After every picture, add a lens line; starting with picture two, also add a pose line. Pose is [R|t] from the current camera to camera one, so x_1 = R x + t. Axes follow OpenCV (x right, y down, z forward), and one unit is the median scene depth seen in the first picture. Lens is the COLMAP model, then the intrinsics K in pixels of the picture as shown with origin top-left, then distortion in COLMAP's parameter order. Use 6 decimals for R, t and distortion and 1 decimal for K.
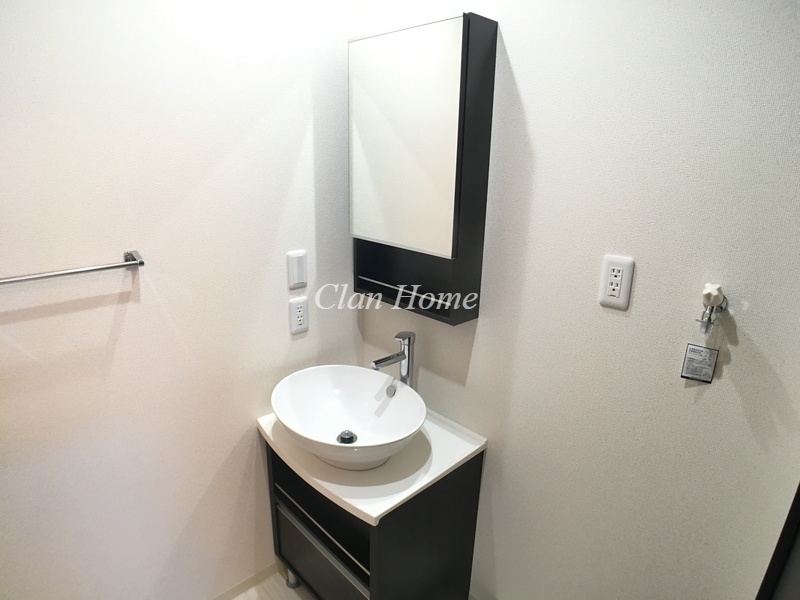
lens RADIAL K [[473.1, 0, 400.0], [0, 473.1, 300.0], [0, 0, 1]] dist [-0.059812, -0.003177]
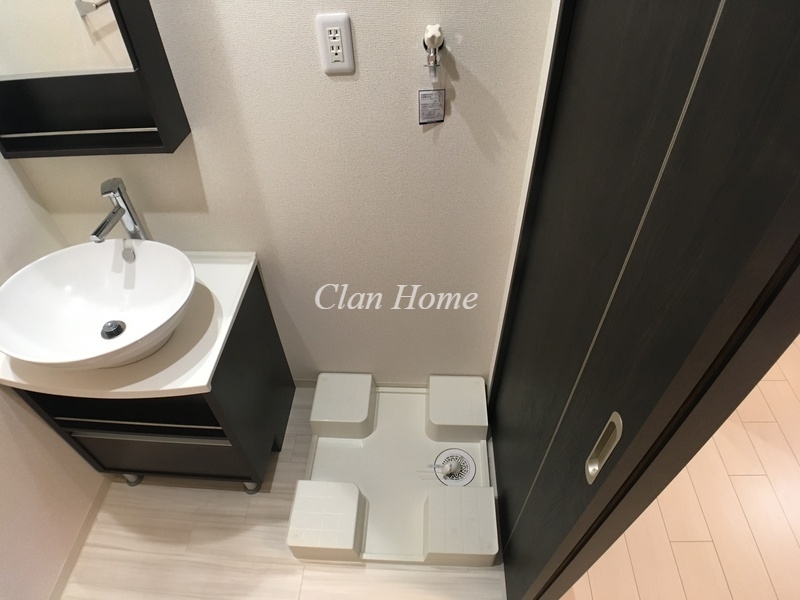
lens RADIAL K [[473.1, 0, 400.0], [0, 473.1, 300.0], [0, 0, 1]] dist [-0.059812, -0.003177]
pose [[0.730207, -0.514452, 0.449596, -0.112264], [0.245900, 0.811840, 0.529575, -0.083160], [-0.637440, -0.276143, 0.719315, 0.127353]]
